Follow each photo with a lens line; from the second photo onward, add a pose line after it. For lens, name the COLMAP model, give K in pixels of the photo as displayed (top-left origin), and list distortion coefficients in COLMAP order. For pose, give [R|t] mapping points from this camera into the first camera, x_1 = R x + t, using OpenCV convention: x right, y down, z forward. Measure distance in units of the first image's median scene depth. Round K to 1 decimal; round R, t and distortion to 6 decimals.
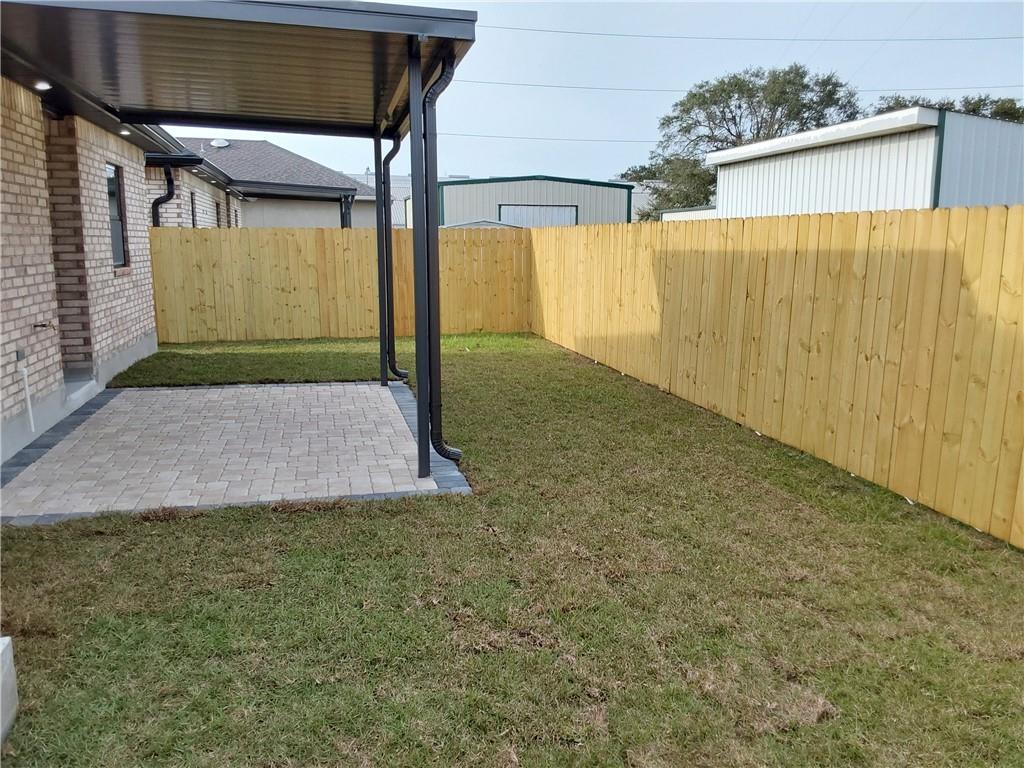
lens RADIAL K [[829.3, 0, 520.8], [0, 829.3, 388.8], [0, 0, 1]] dist [0.089016, -0.128240]
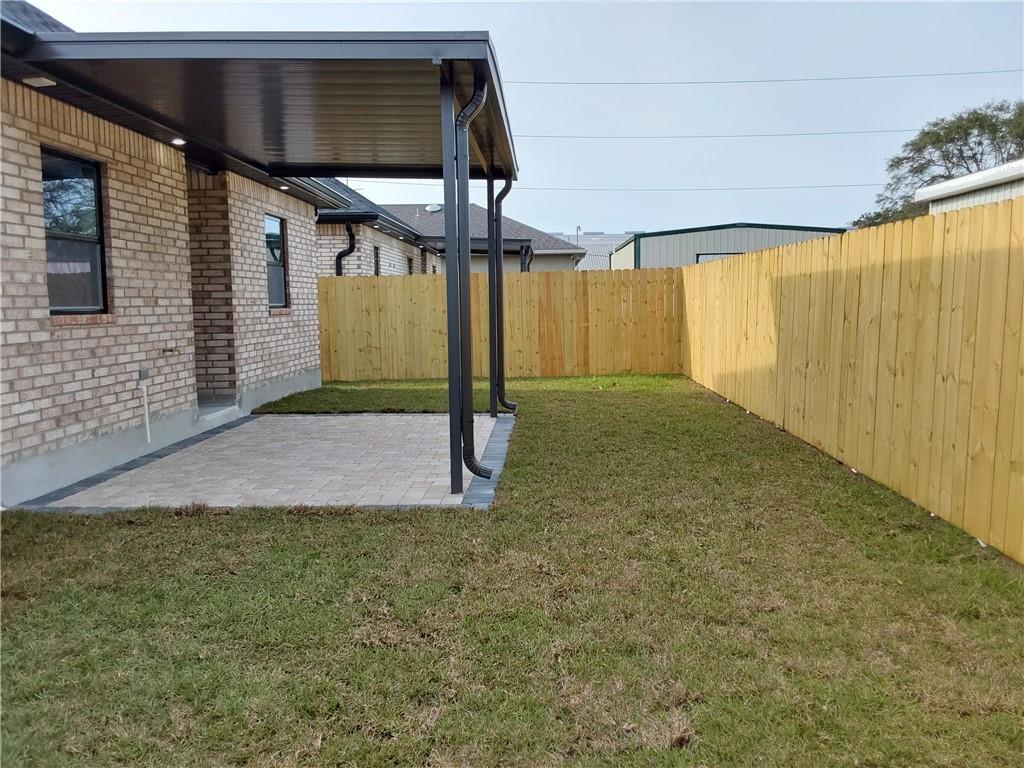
lens RADIAL K [[829.3, 0, 509.7], [0, 829.3, 386.1], [0, 0, 1]] dist [0.089016, -0.128240]
pose [[0.966027, 0.010550, -0.258226, 0.165784], [-0.027818, 0.997606, -0.063312, 0.031626], [0.256939, 0.068344, 0.964008, 0.035662]]
